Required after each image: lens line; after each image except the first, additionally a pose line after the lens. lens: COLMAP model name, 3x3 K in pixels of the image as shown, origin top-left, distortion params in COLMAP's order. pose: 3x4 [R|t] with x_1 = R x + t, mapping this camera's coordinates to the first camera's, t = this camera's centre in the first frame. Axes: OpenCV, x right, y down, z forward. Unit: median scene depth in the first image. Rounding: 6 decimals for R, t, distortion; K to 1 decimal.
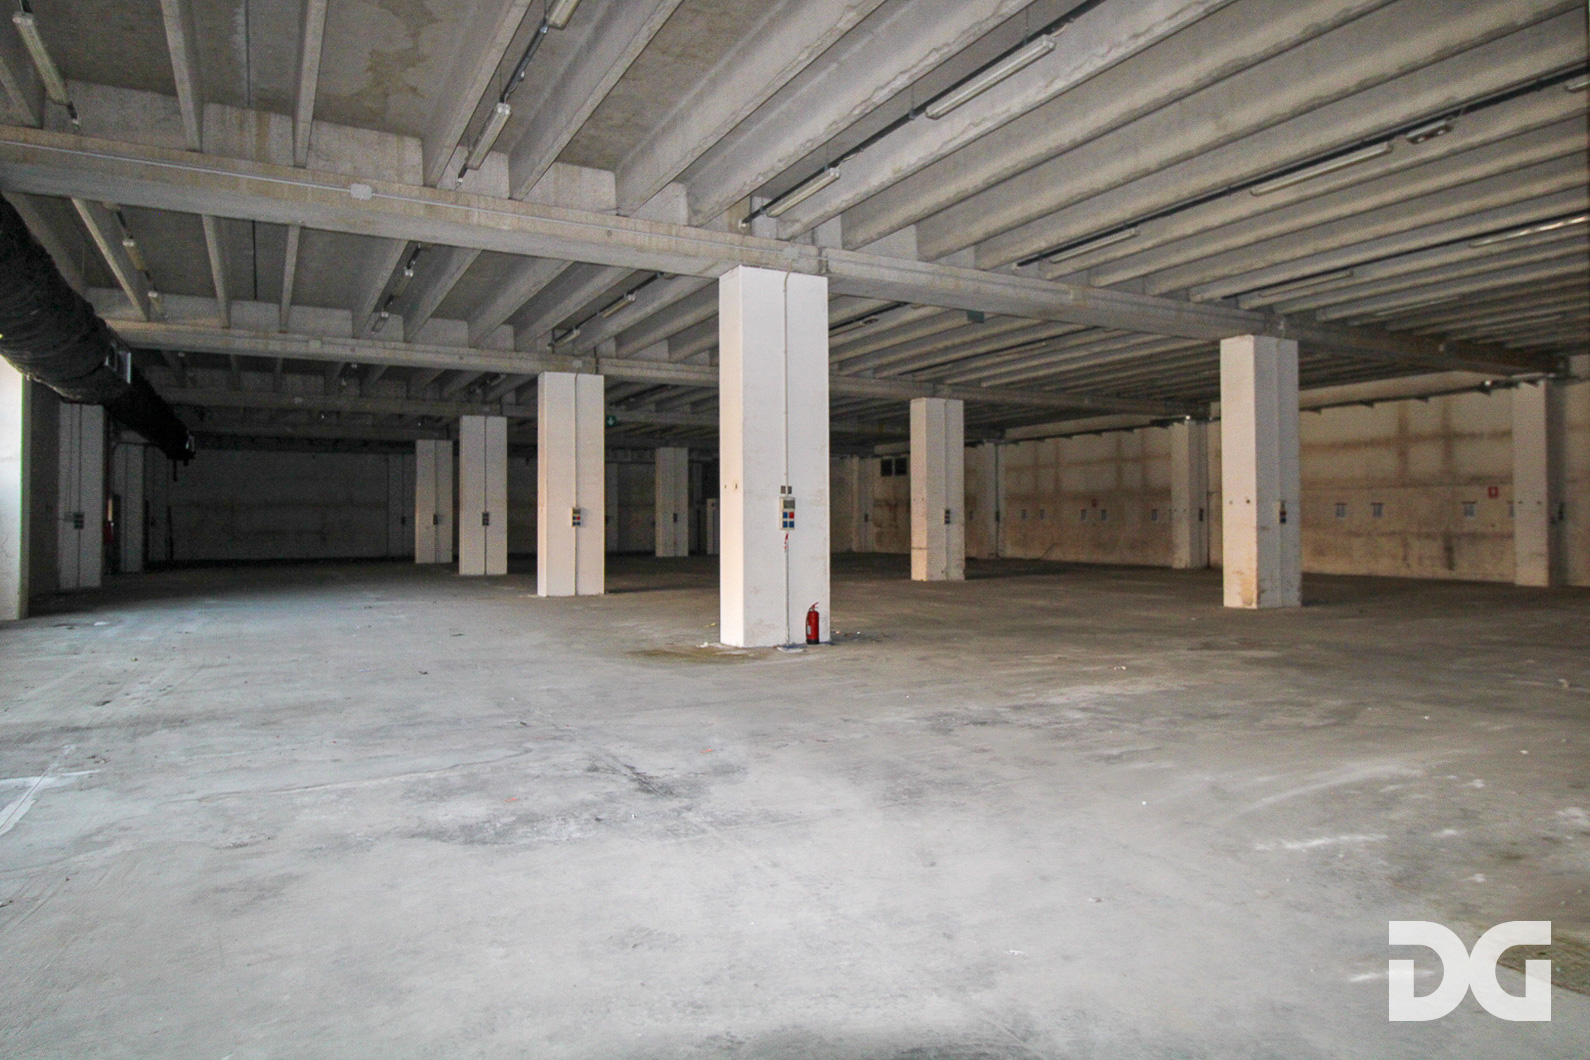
lens RADIAL K [[960.0, 0, 802.6], [0, 960.0, 519.2], [0, 0, 1]] dist [0.003084, -0.009351]
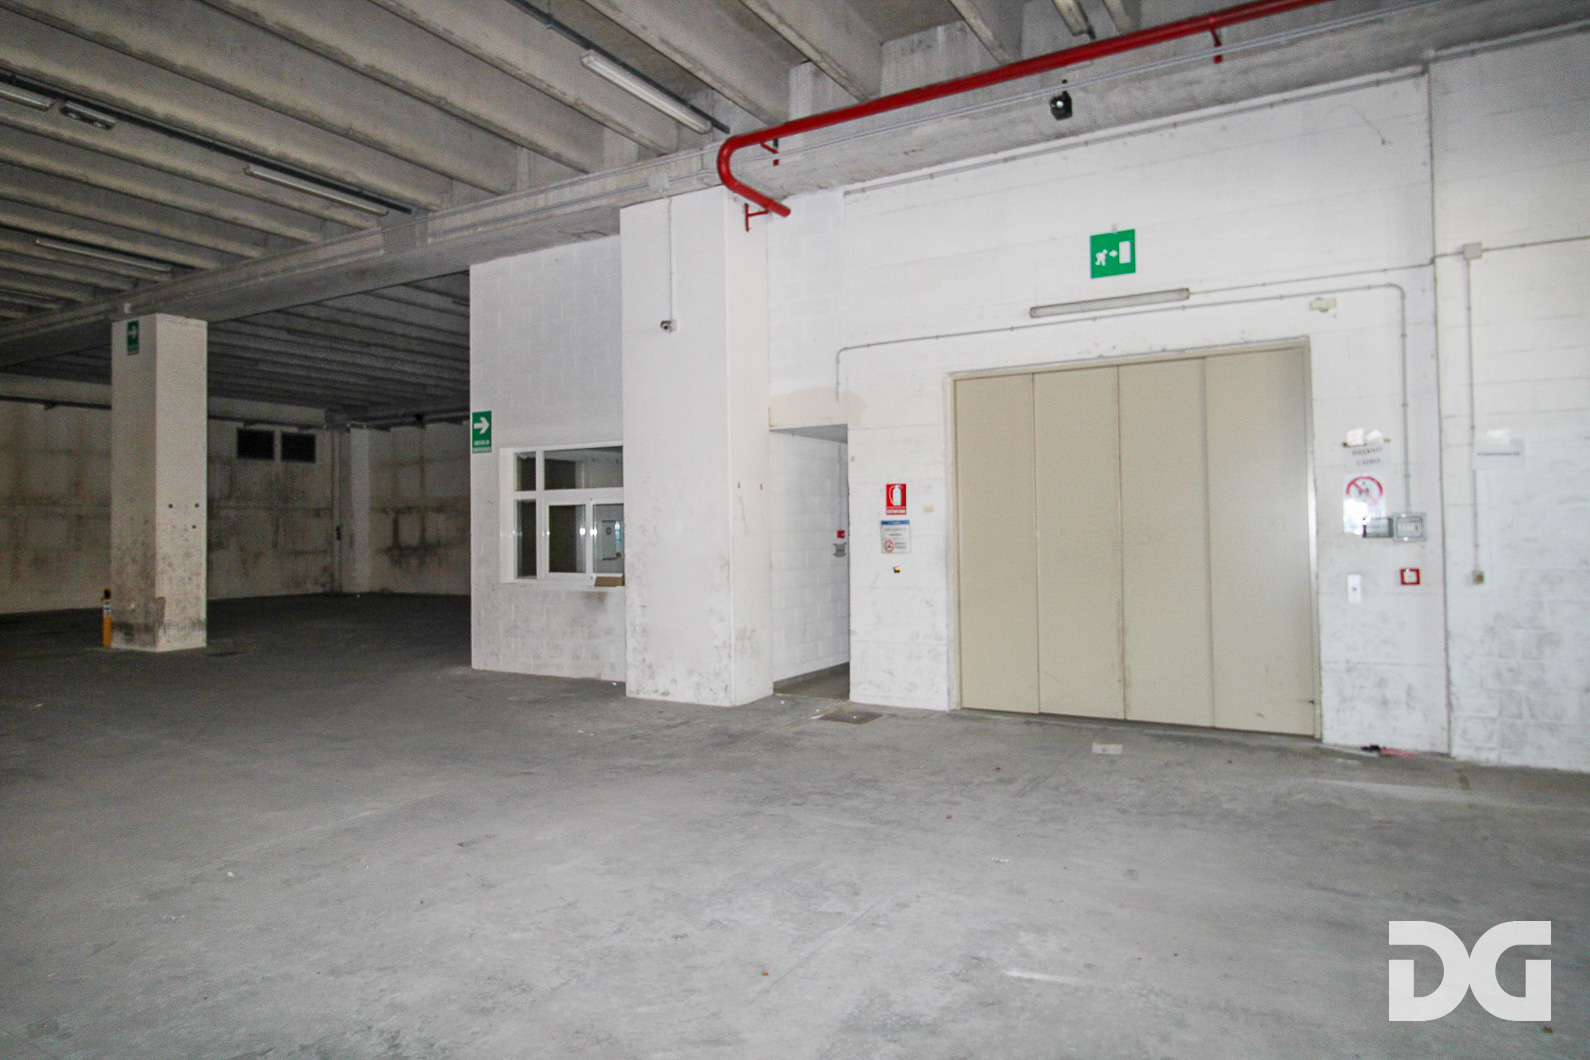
lens RADIAL K [[960.0, 0, 798.0], [0, 960.0, 503.9], [0, 0, 1]] dist [0.003084, -0.009351]
pose [[-0.517579, 0.025847, 0.855245, -0.530401], [0.012109, 0.999665, -0.022884, -0.004785], [-0.855550, -0.001488, -0.517718, 1.001192]]
